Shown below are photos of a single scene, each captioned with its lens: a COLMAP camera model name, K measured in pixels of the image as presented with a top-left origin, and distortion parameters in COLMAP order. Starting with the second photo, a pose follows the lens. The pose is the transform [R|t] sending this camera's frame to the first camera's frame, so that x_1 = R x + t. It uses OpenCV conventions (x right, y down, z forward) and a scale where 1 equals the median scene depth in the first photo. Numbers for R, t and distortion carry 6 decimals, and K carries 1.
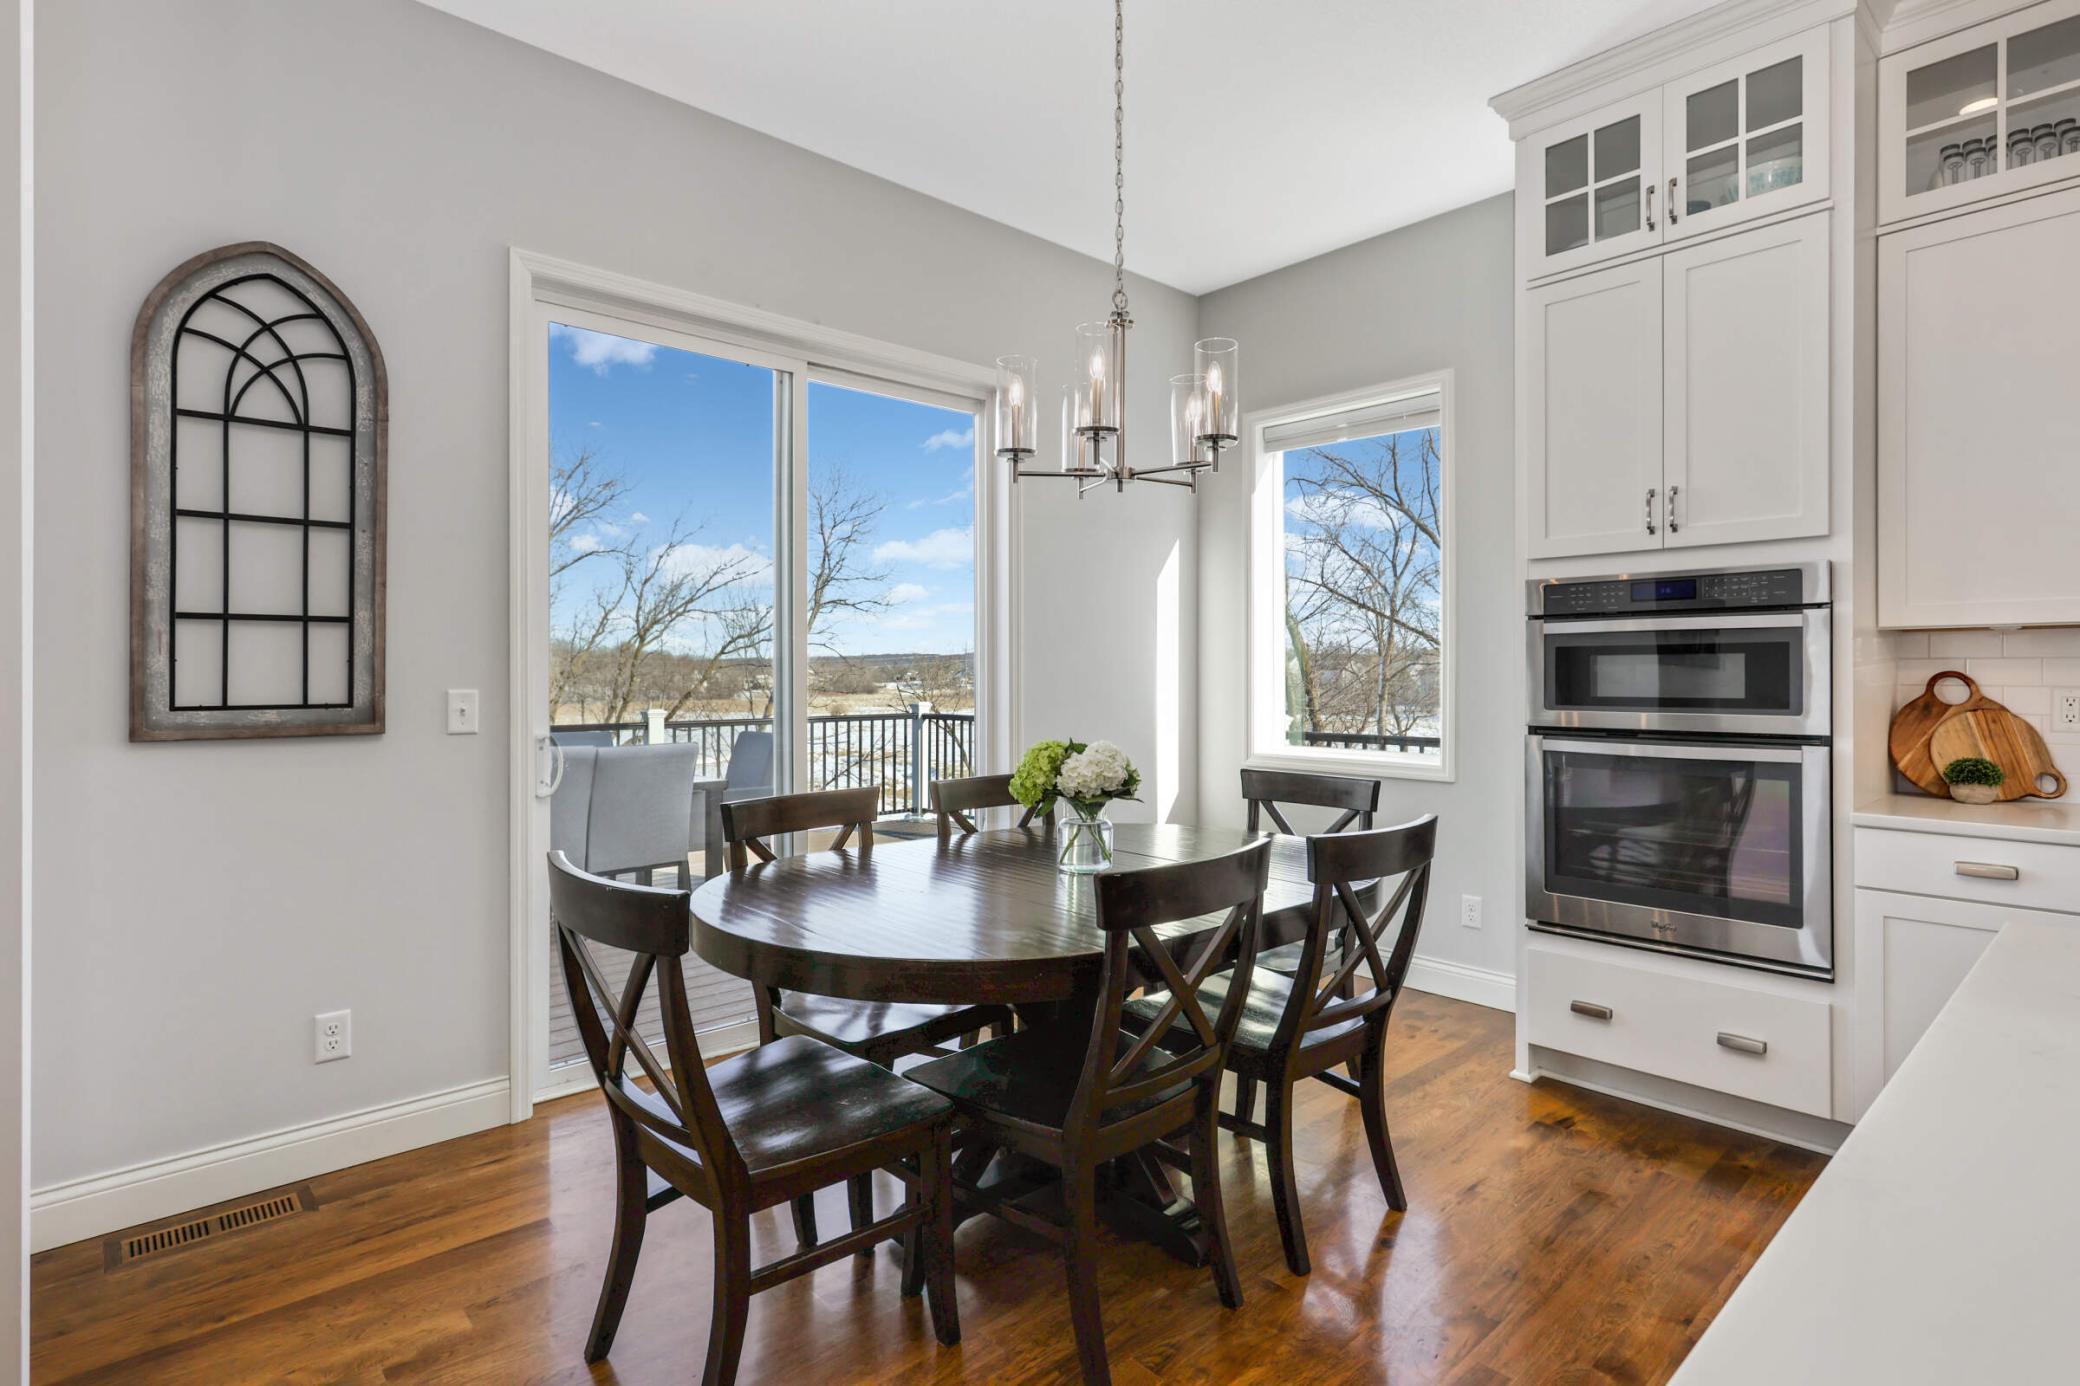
lens RADIAL K [[1041.6, 0, 1033.0], [0, 1041.6, 675.1], [0, 0, 1]] dist [0.000854, -0.001476]
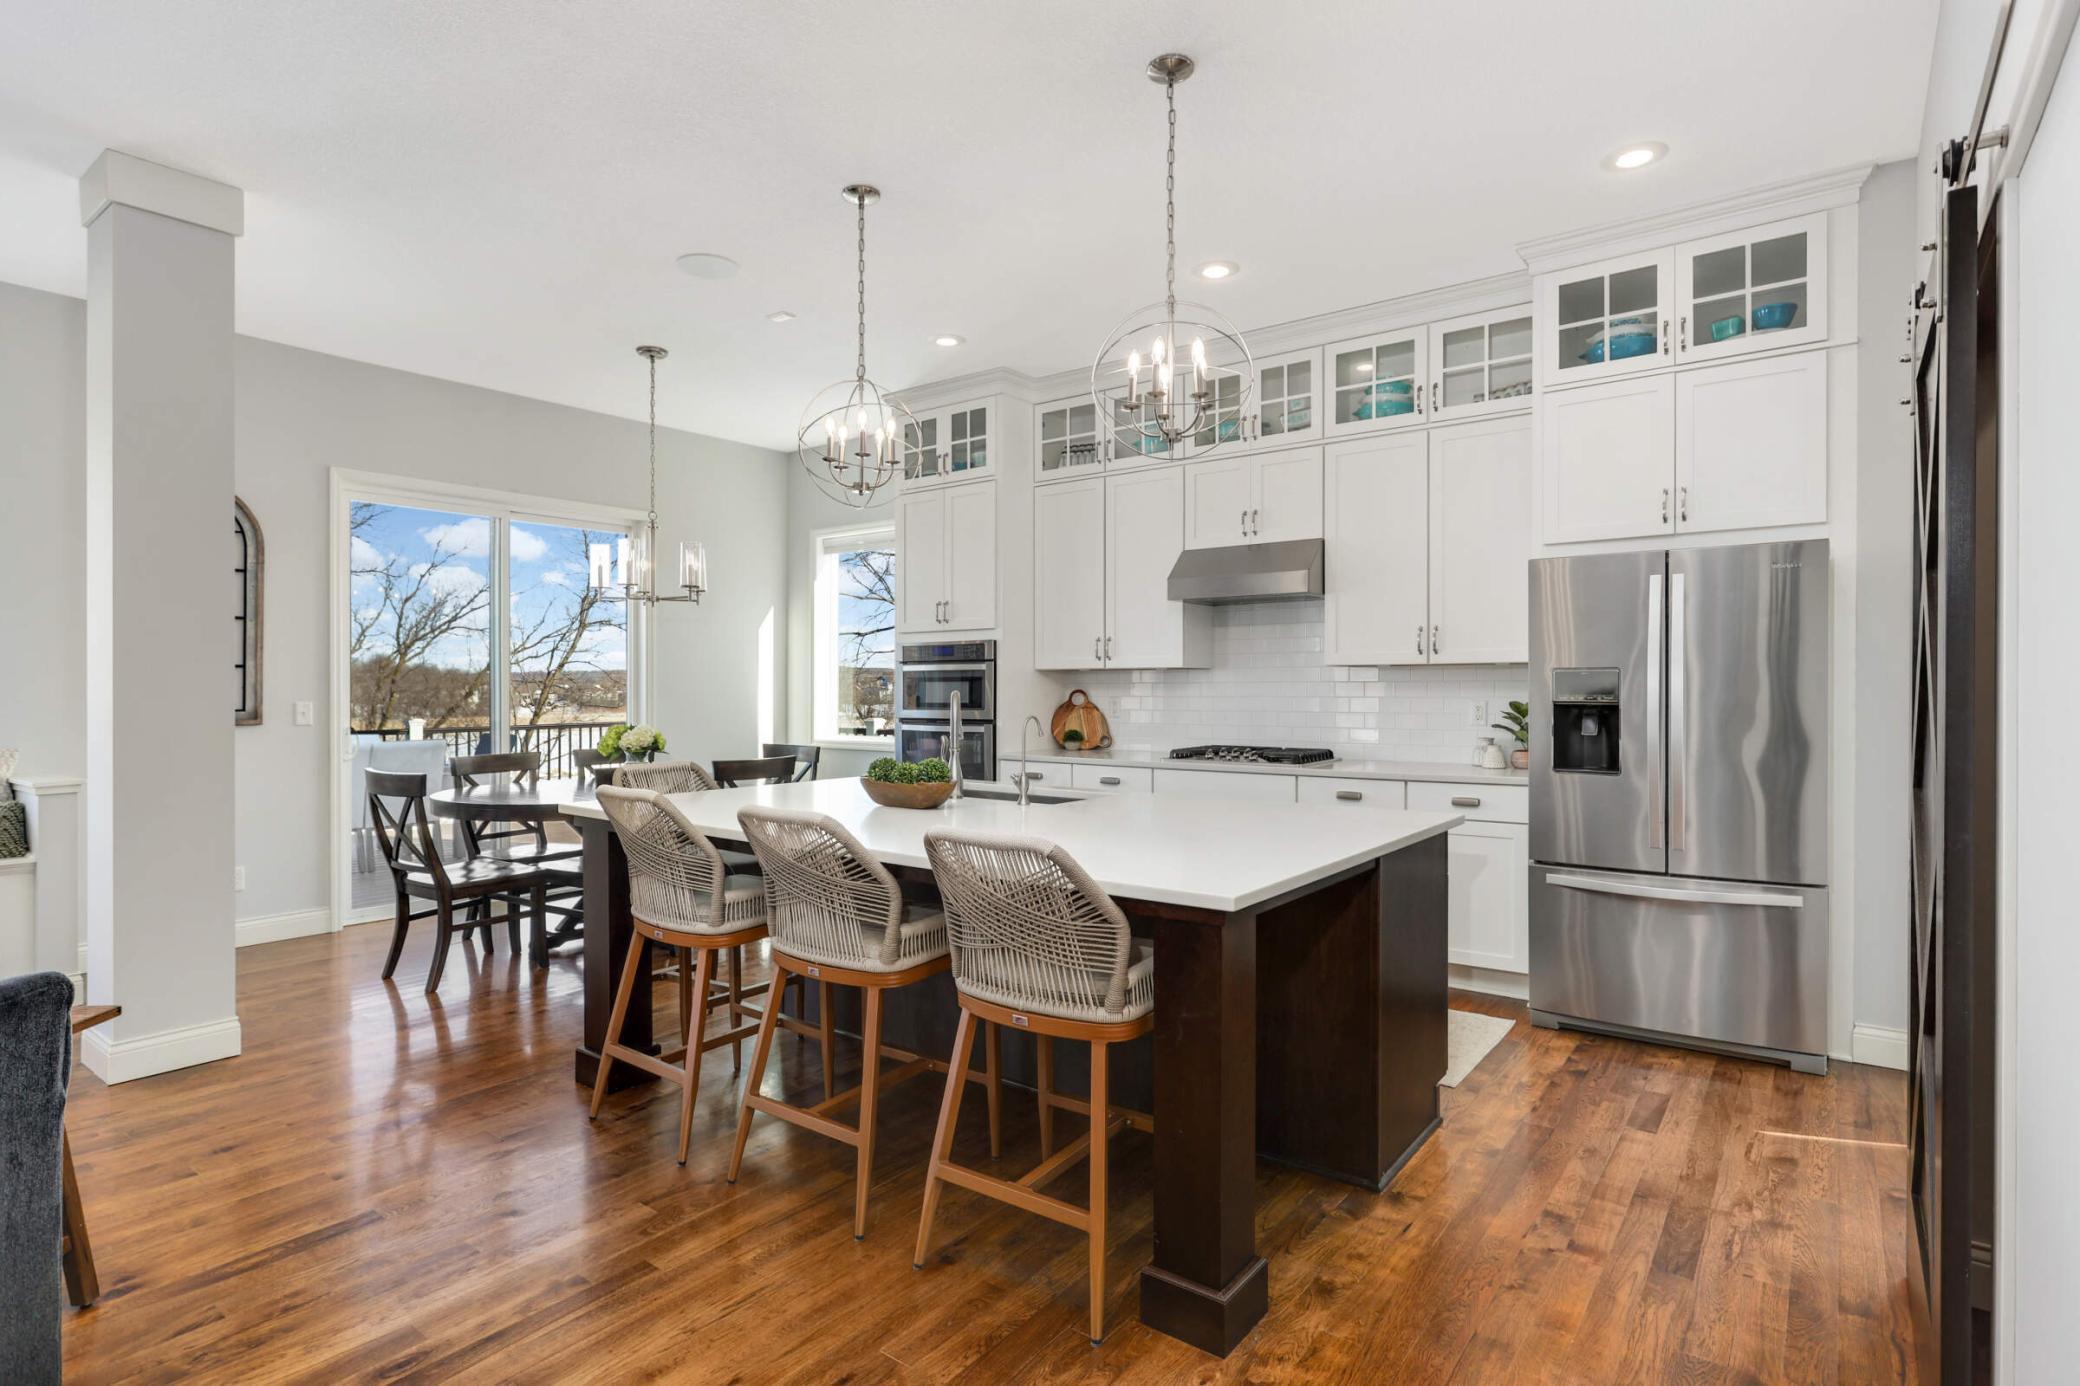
lens RADIAL K [[1015.9, 0, 1029.8], [0, 1015.9, 687.2], [0, 0, 1]] dist [-0.025315, -0.000553]
pose [[0.980277, -0.003040, 0.197604, 0.375331], [0.003518, 0.999992, -0.002067, -0.004804], [-0.197597, 0.002721, 0.980280, -1.015107]]
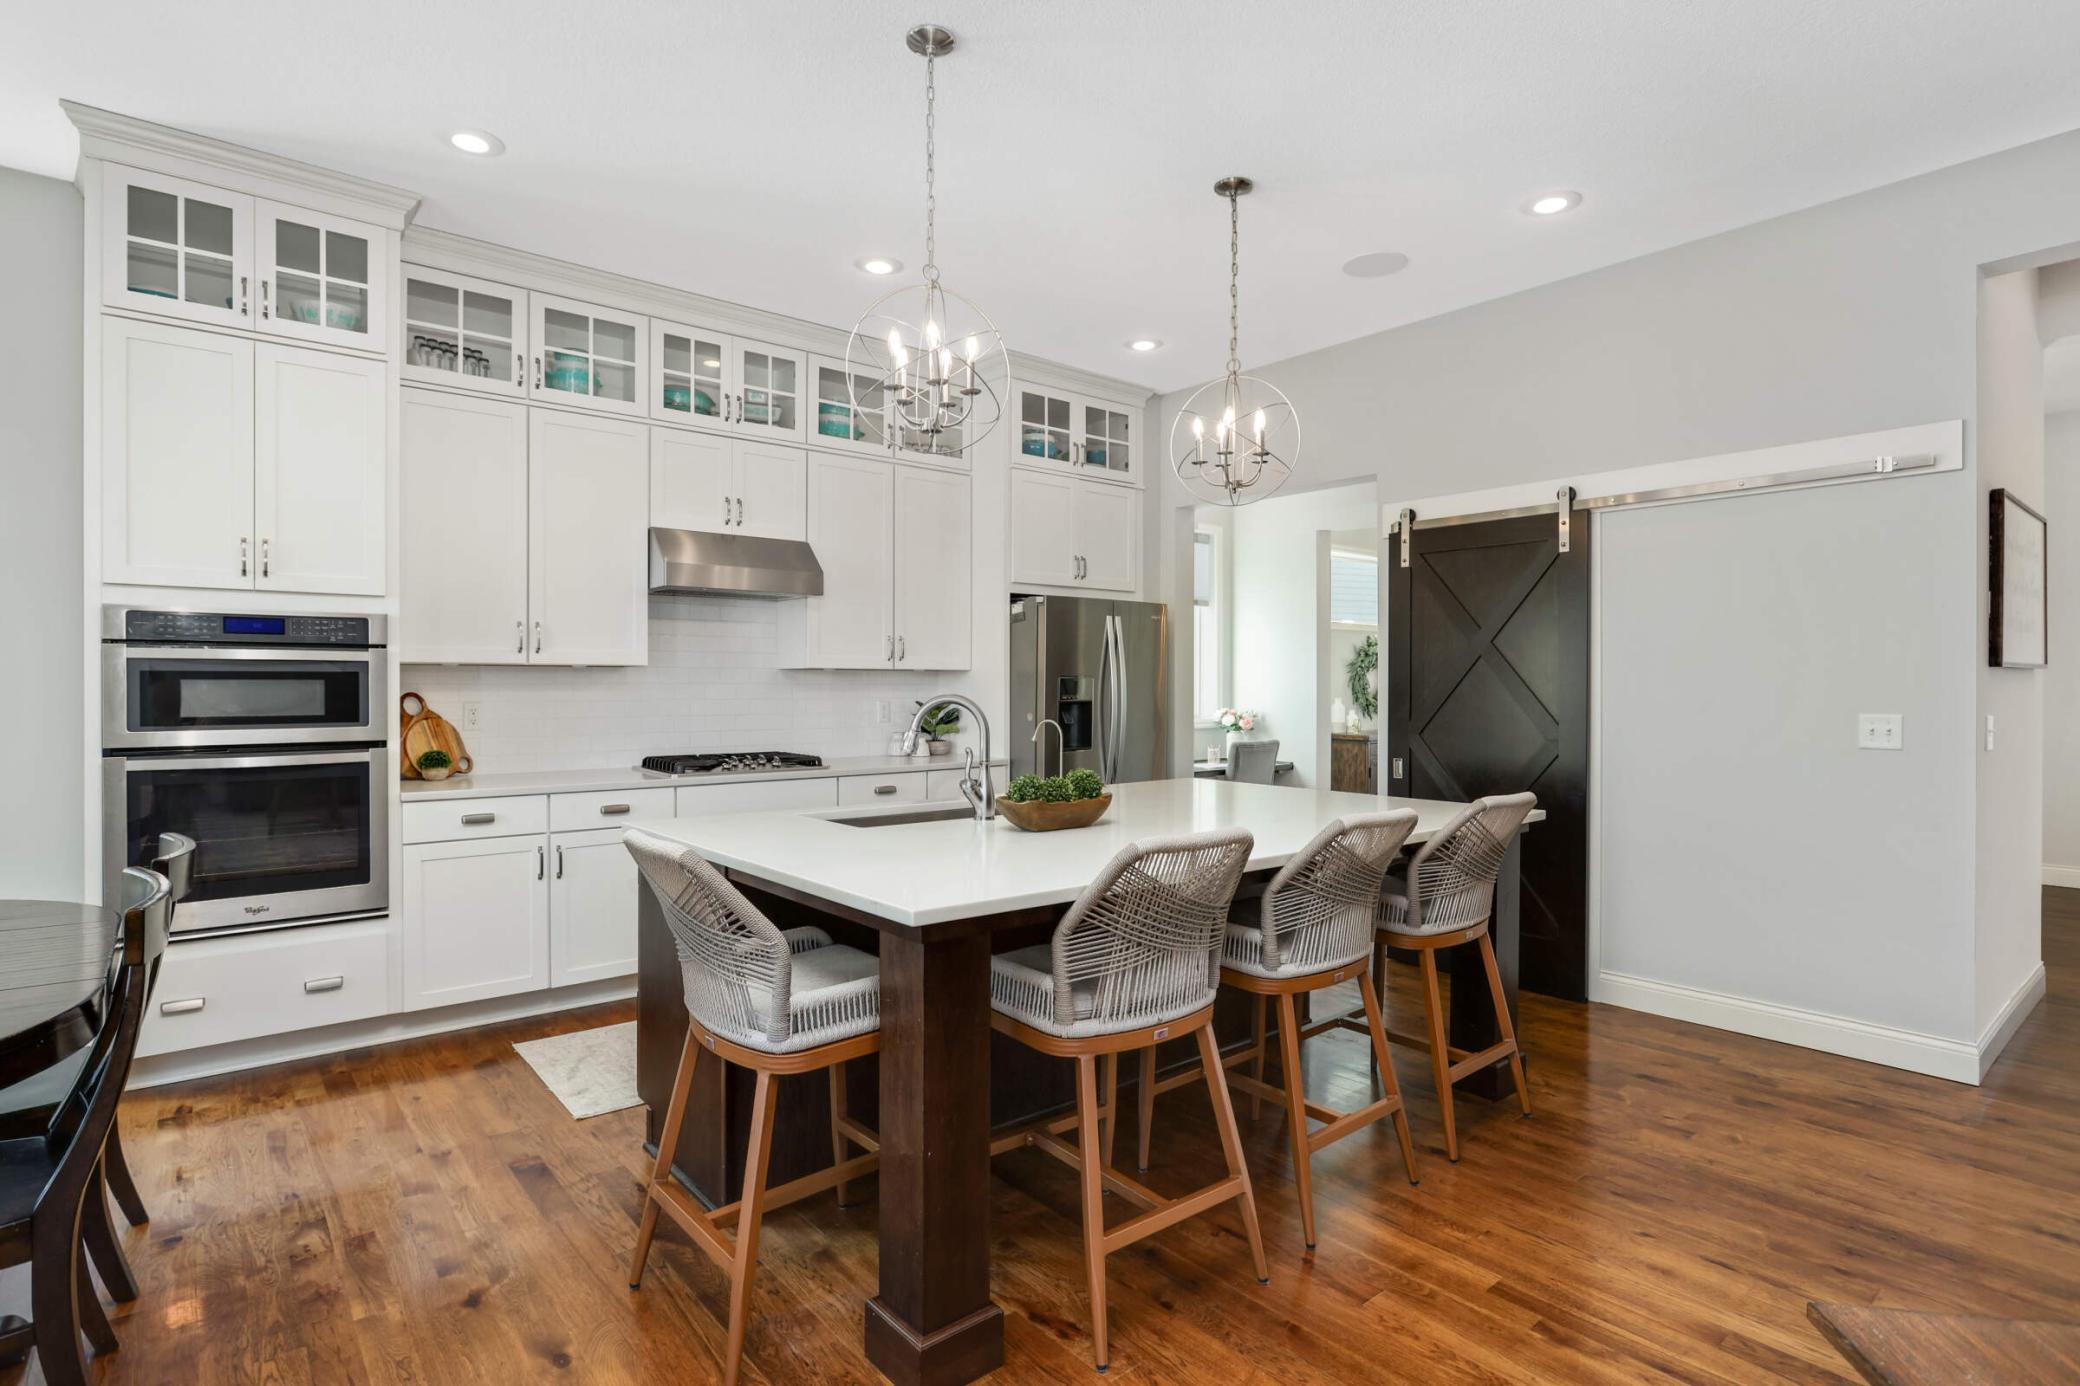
lens RADIAL K [[1041.6, 0, 1033.0], [0, 1041.6, 675.1], [0, 0, 1]] dist [0.000854, -0.001476]
pose [[0.050464, 0.009170, 0.998684, -0.527406], [-0.003874, 0.999952, -0.008986, -0.018060], [-0.998718, -0.003415, 0.050497, 0.059801]]
